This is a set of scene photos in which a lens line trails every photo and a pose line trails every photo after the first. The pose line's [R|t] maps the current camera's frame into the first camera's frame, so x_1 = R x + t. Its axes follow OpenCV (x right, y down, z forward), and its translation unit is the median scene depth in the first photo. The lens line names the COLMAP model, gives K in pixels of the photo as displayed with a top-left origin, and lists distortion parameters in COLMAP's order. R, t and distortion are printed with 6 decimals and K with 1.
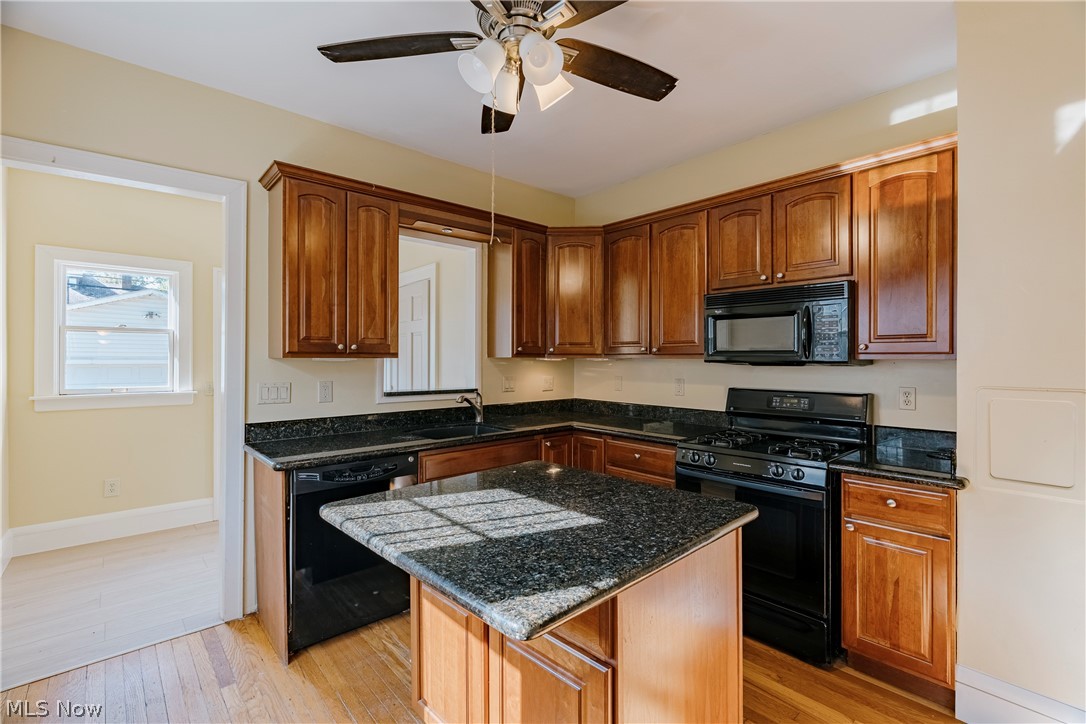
lens RADIAL K [[494.7, 0, 548.4], [0, 494.7, 357.6], [0, 0, 1]] dist [-0.001271, -0.000007]
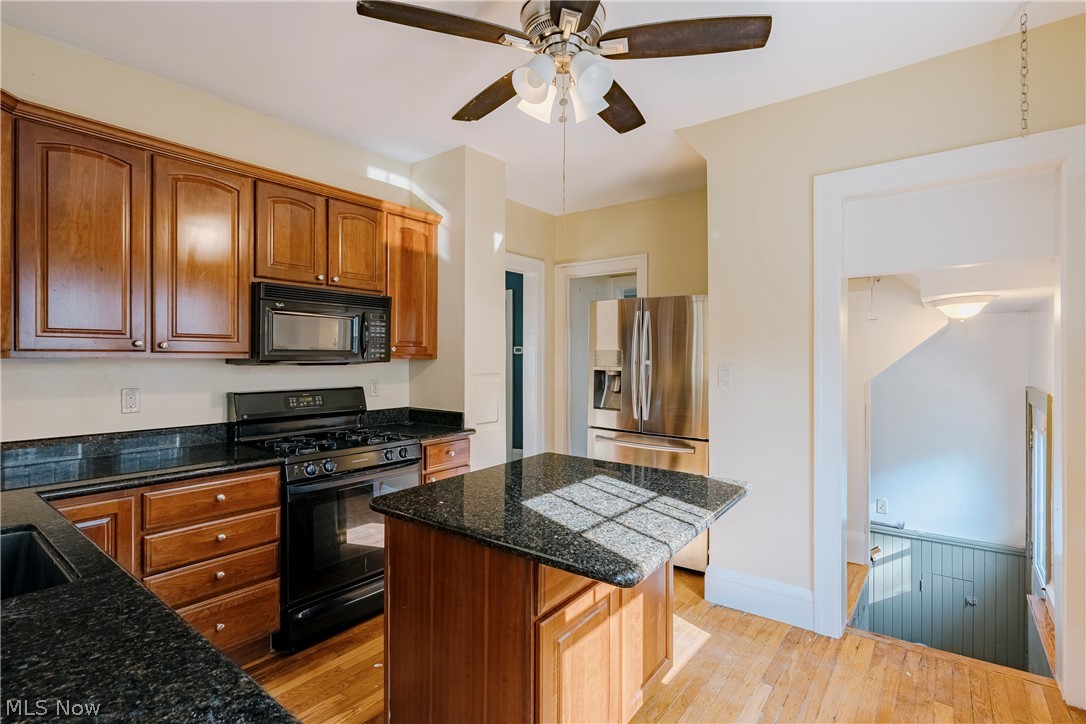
lens RADIAL K [[520.1, 0, 545.8], [0, 520.1, 359.0], [0, 0, 1]] dist [-0.018362, -0.000033]
pose [[-0.182455, -0.002951, 0.983210, -1.089614], [-0.000862, 0.999996, 0.002842, 0.000682], [-0.983214, -0.000329, -0.182457, 1.189112]]
